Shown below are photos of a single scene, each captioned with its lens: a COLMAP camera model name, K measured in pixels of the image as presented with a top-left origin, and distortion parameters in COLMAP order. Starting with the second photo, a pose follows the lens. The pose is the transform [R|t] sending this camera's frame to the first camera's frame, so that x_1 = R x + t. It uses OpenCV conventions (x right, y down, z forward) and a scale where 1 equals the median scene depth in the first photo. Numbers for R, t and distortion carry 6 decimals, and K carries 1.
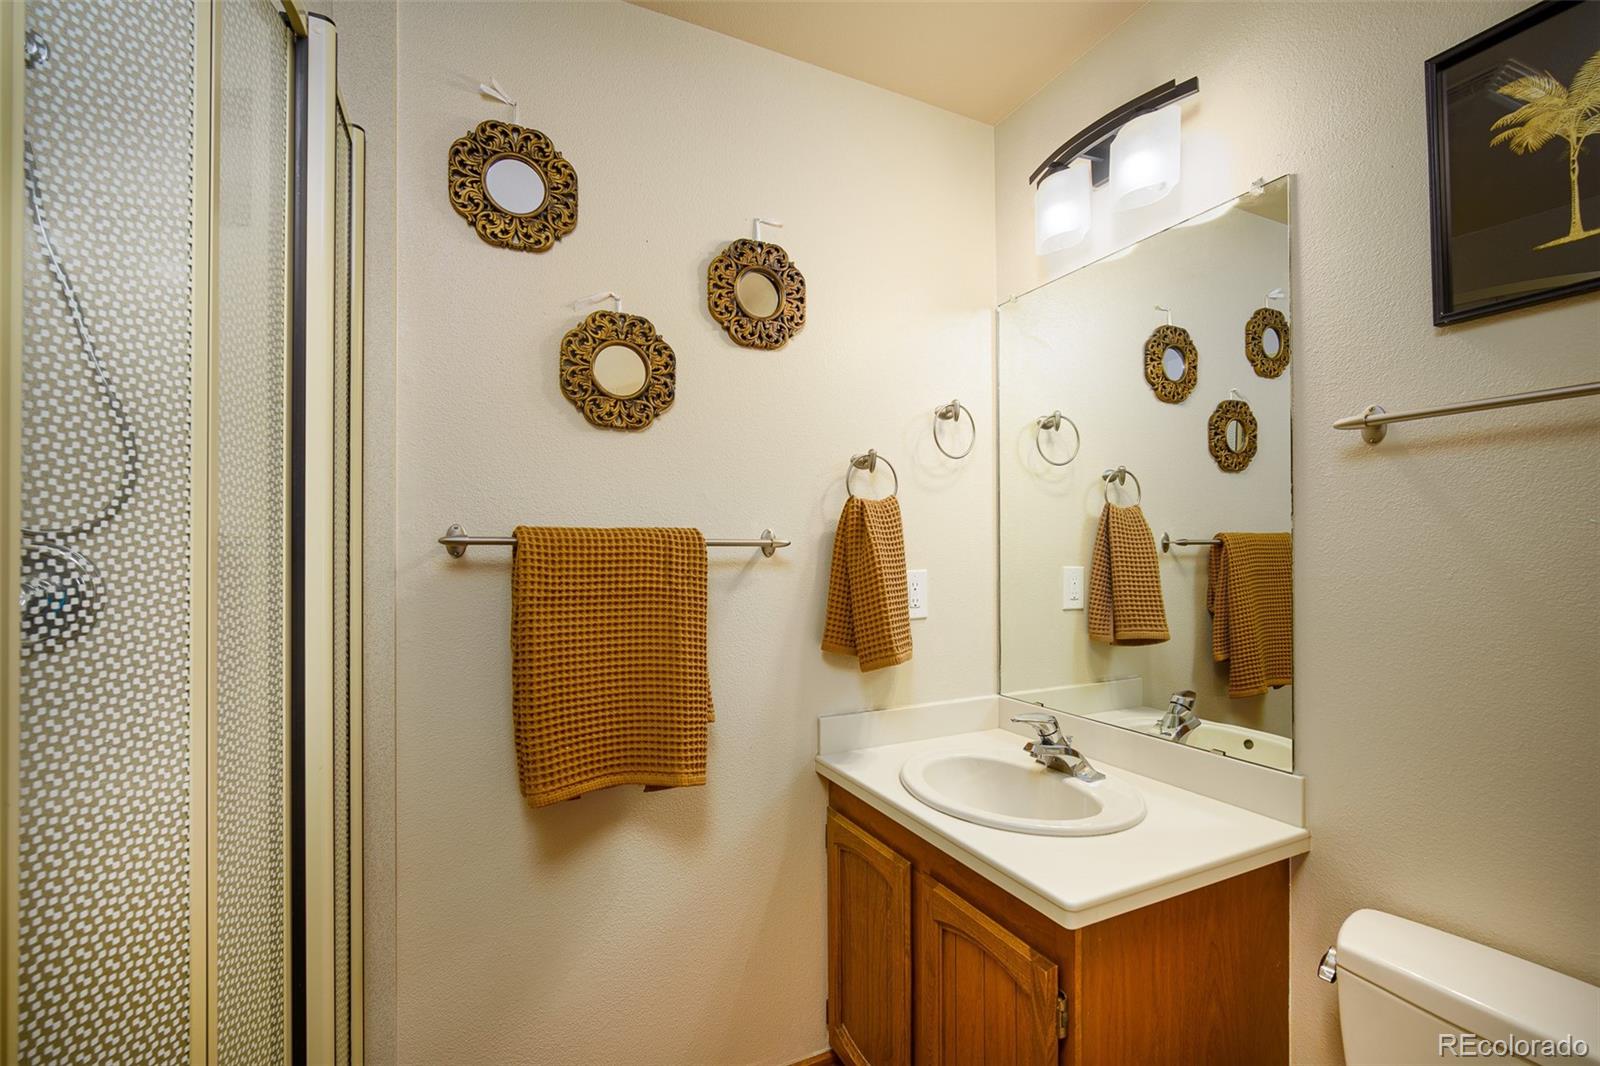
lens RADIAL K [[703.5, 0, 801.4], [0, 703.5, 543.7], [0, 0, 1]] dist [-0.011148, 0.002404]
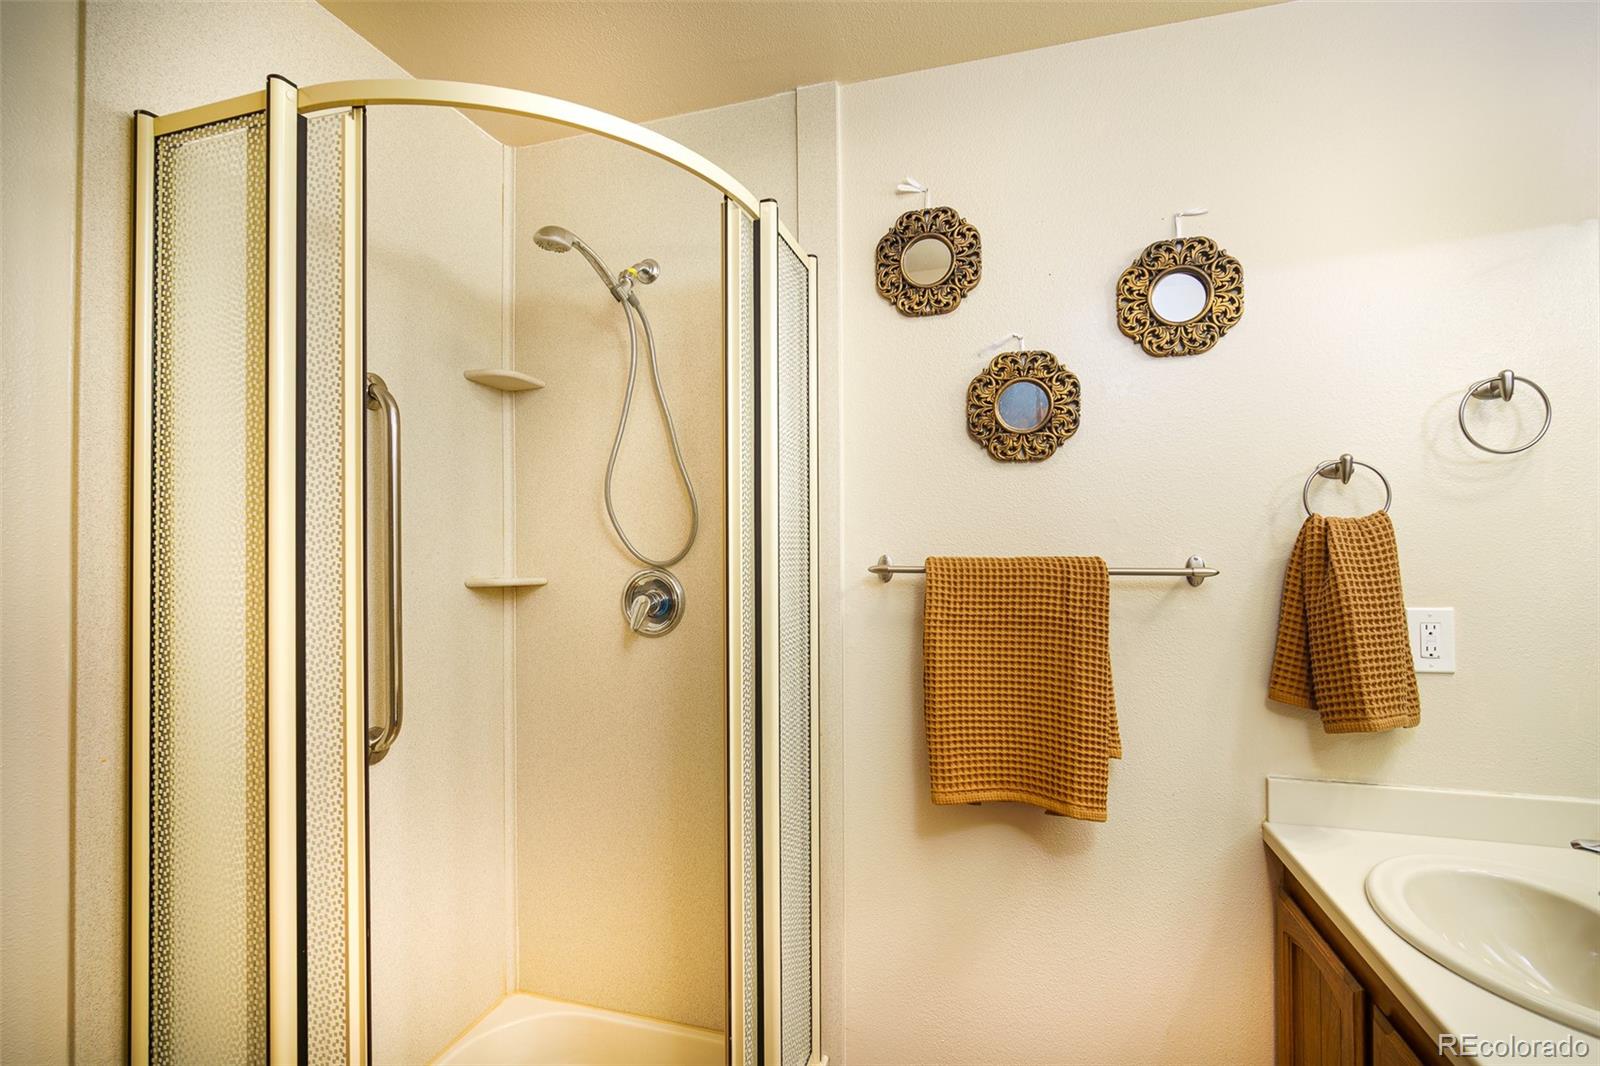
lens RADIAL K [[703.5, 0, 805.6], [0, 703.5, 539.5], [0, 0, 1]] dist [-0.011148, 0.002404]
pose [[0.743261, -0.008361, -0.668950, 0.205123], [0.009178, 0.999955, -0.002300, -0.049084], [0.668939, -0.004430, 0.743304, 0.003624]]
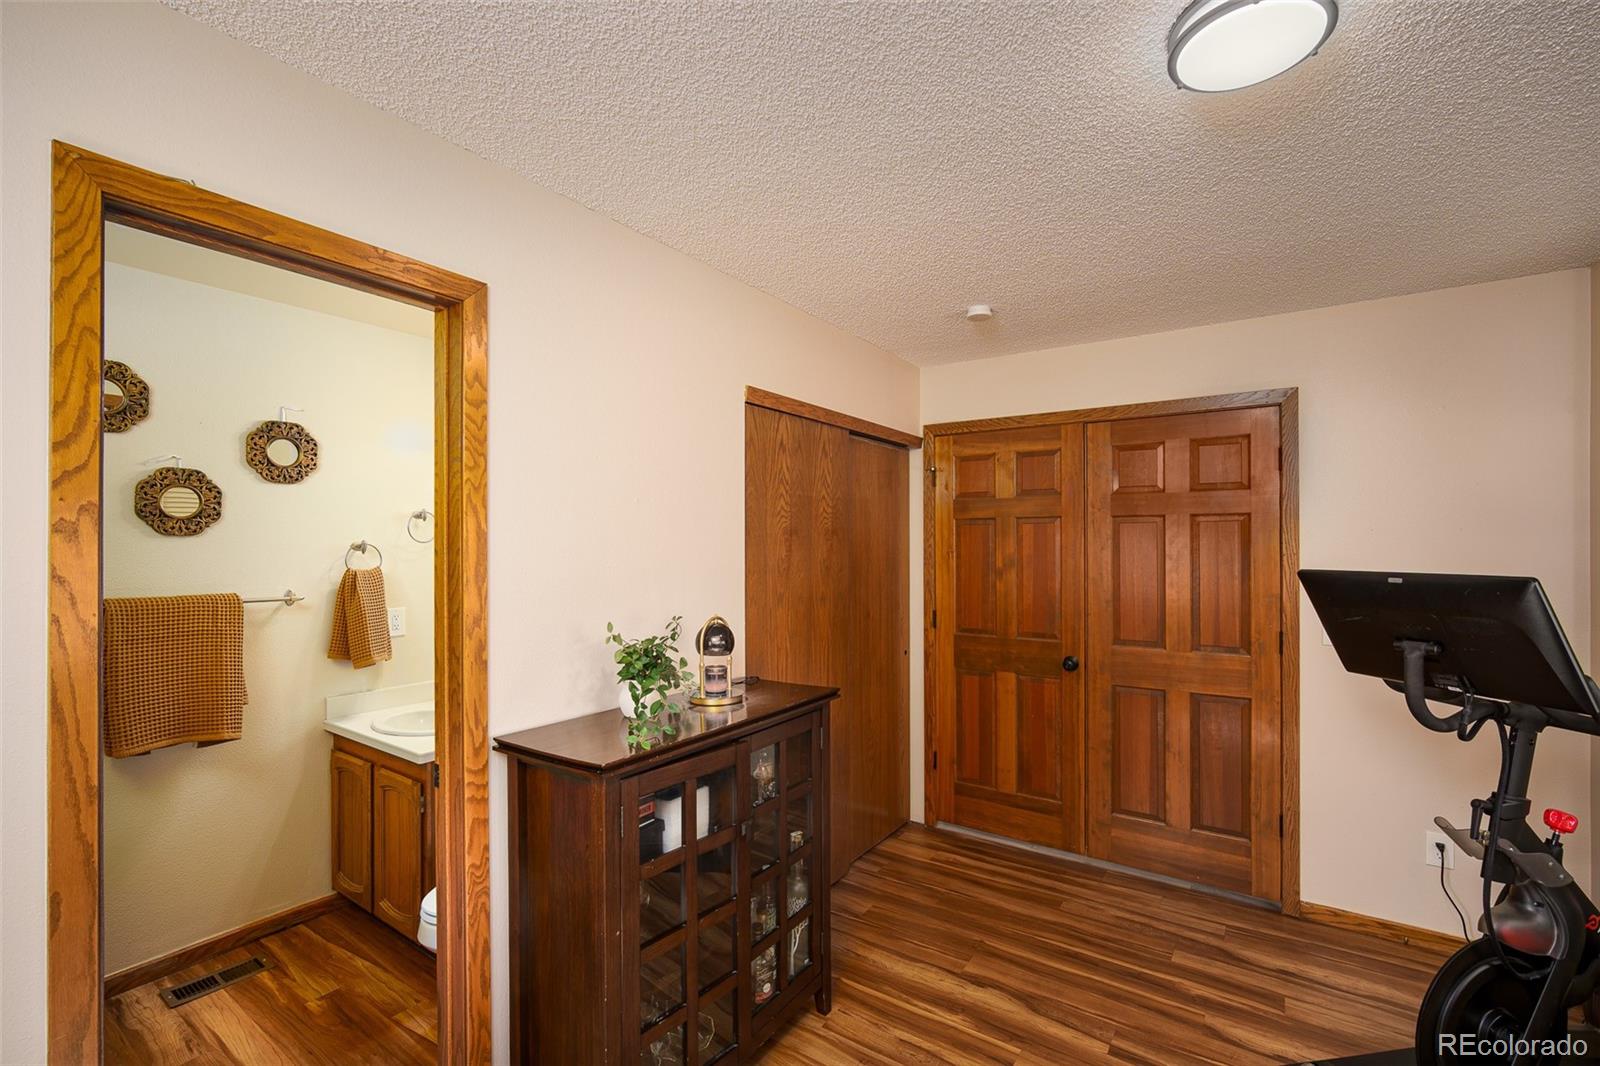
lens RADIAL K [[703.5, 0, 796.5], [0, 703.5, 538.0], [0, 0, 1]] dist [-0.011148, 0.002404]
pose [[0.876800, 0.005314, 0.480826, 0.241155], [-0.002435, 0.999975, -0.006612, -0.154552], [-0.480849, 0.004627, 0.876791, -1.220460]]
